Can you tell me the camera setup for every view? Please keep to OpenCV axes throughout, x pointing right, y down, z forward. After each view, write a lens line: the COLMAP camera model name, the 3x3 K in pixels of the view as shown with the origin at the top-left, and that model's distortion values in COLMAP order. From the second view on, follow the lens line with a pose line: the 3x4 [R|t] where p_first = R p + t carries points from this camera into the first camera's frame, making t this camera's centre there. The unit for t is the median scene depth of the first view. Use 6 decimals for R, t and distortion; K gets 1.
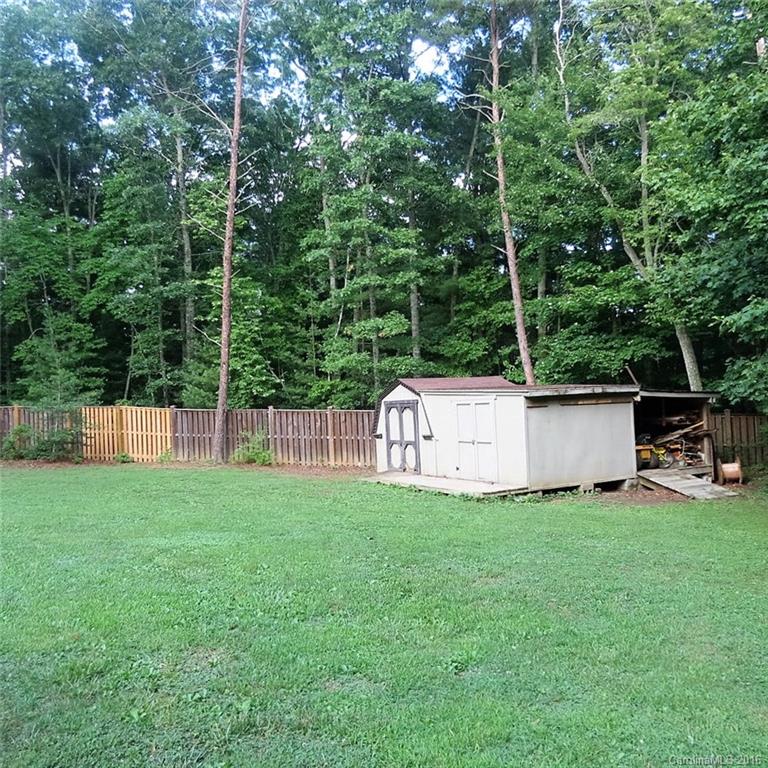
lens RADIAL K [[747.1, 0, 368.2], [0, 747.1, 382.2], [0, 0, 1]] dist [-0.049629, 0.032813]
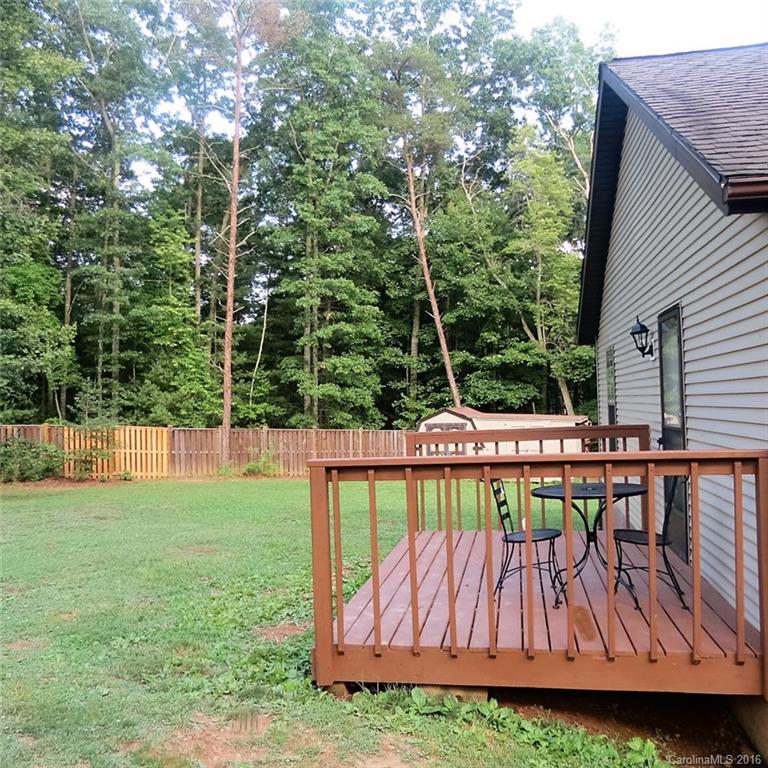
lens RADIAL K [[747.1, 0, 368.2], [0, 747.1, 382.2], [0, 0, 1]] dist [-0.049629, 0.032813]
pose [[0.754989, 0.037415, 0.654669, -0.767332], [-0.024772, 0.999286, -0.028543, -0.007547], [-0.655269, 0.005332, 0.755376, -0.007982]]
